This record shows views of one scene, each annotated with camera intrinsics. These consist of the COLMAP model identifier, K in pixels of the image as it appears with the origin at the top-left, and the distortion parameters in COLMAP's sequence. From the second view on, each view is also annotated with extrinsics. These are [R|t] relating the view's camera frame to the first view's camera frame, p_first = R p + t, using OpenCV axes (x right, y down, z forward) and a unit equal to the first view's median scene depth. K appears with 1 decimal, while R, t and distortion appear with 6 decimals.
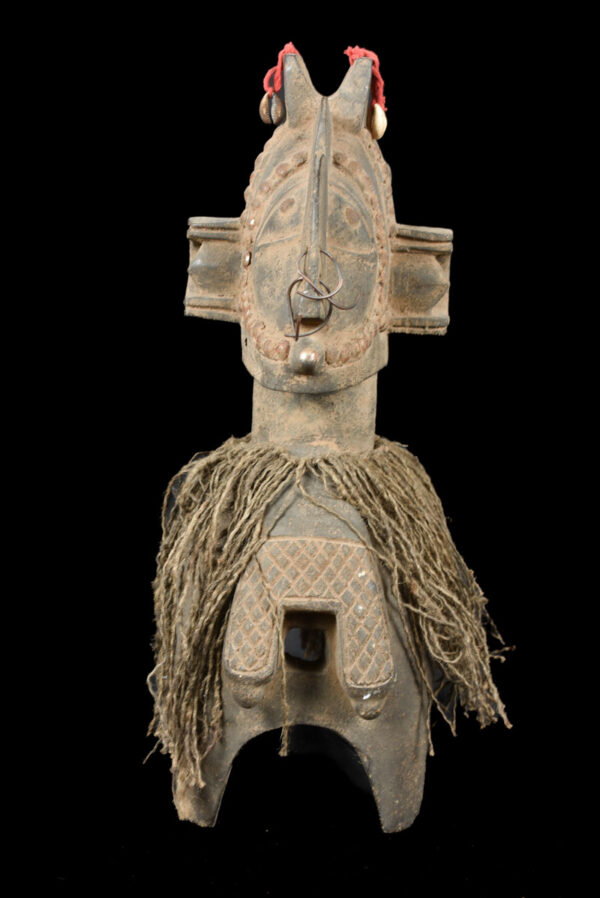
lens RADIAL K [[1191.3, 0, 303.2], [0, 1191.3, 446.0], [0, 0, 1]] dist [-0.035816, 0.000000]
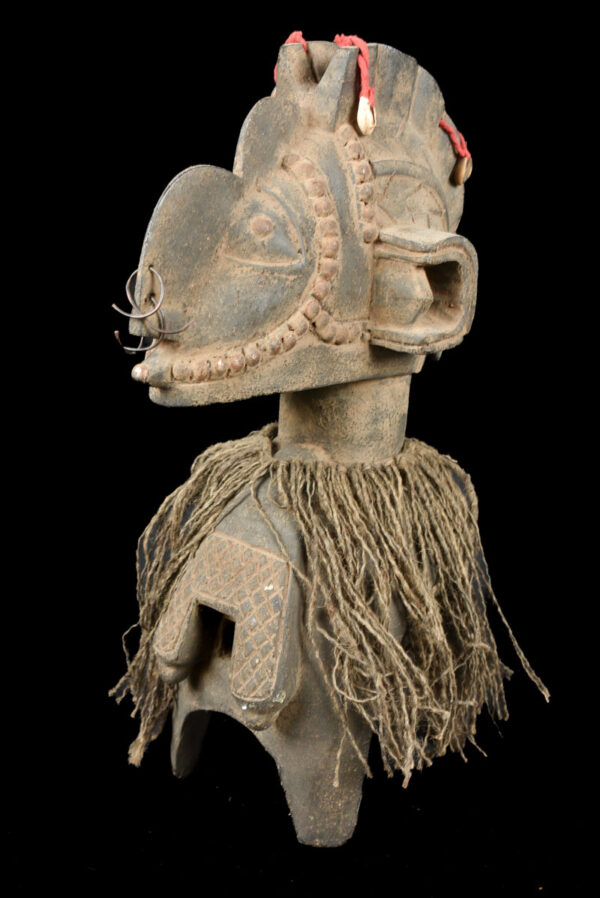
lens RADIAL K [[1191.3, 0, 301.0], [0, 1191.3, 452.4], [0, 0, 1]] dist [-0.035816, 0.000000]
pose [[0.790239, 0.181733, -0.585232, 0.618453], [-0.117914, 0.982261, 0.145804, -0.147863], [0.601348, -0.046213, 0.797650, 0.229022]]
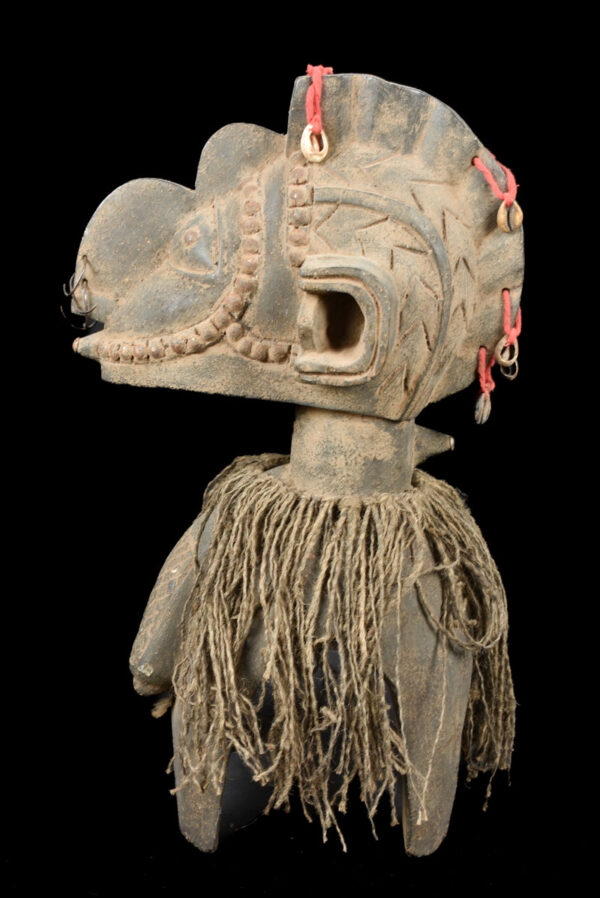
lens RADIAL K [[1163.0, 0, 298.7], [0, 1163.0, 451.0], [0, 0, 1]] dist [-0.020526, 0.000000]
pose [[0.002010, 0.231392, -0.972858, 1.021907], [-0.232559, 0.946295, 0.224594, -0.250498], [0.972580, 0.225795, 0.055714, 1.009879]]
